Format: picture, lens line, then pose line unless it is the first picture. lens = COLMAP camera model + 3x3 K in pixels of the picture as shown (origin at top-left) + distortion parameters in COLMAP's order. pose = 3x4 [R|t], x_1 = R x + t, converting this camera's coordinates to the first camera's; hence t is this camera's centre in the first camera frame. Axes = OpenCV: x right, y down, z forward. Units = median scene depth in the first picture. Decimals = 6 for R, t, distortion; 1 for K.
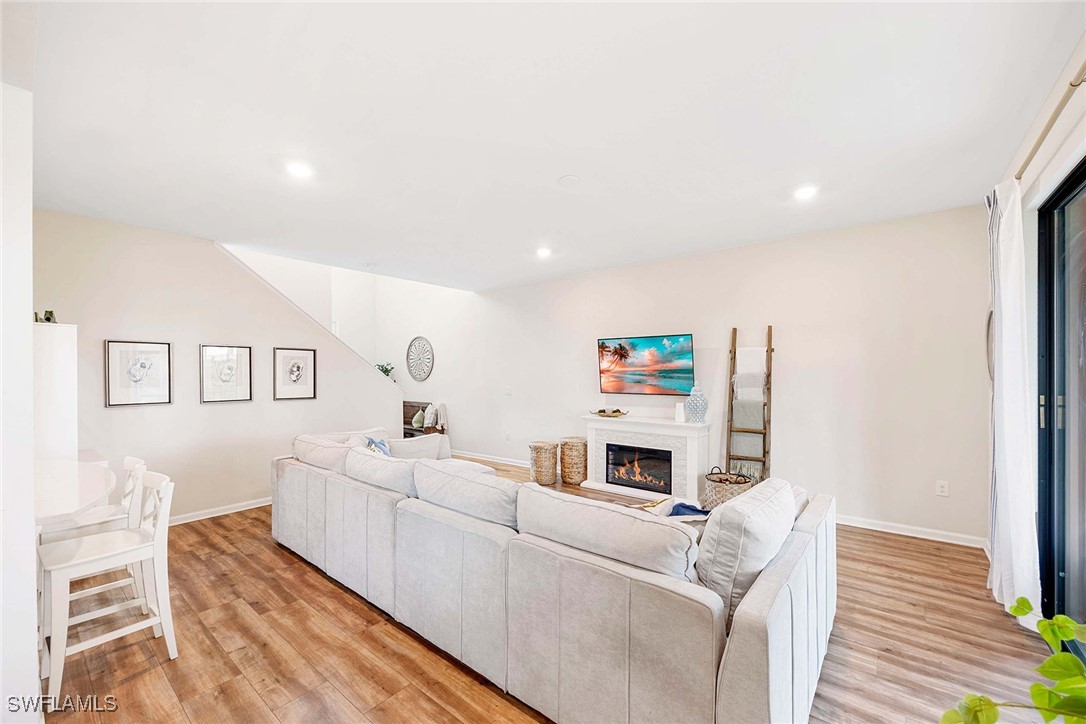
lens RADIAL K [[421.3, 0, 531.7], [0, 421.3, 366.0], [0, 0, 1]] dist [-0.008175, 0.002793]
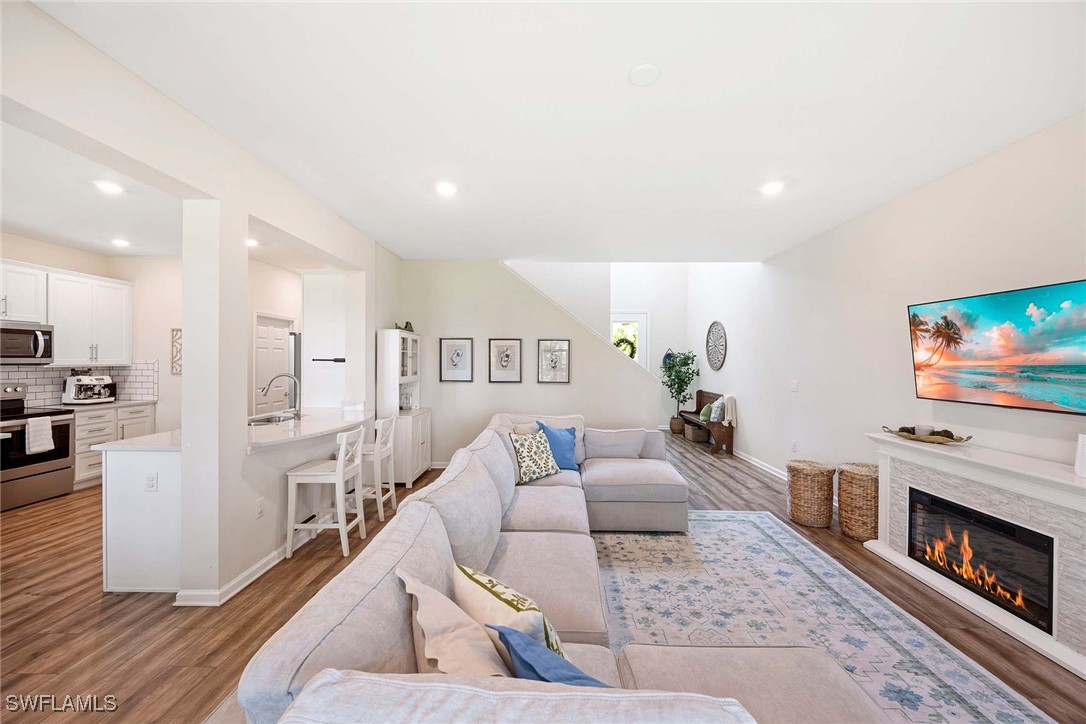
lens RADIAL K [[421.3, 0, 544.5], [0, 421.3, 358.1], [0, 0, 1]] dist [-0.008175, 0.002793]
pose [[0.625166, 0.009812, -0.780430, 0.317050], [0.001959, 0.999898, 0.014140, -0.006548], [0.780490, -0.010369, 0.625083, 0.239134]]
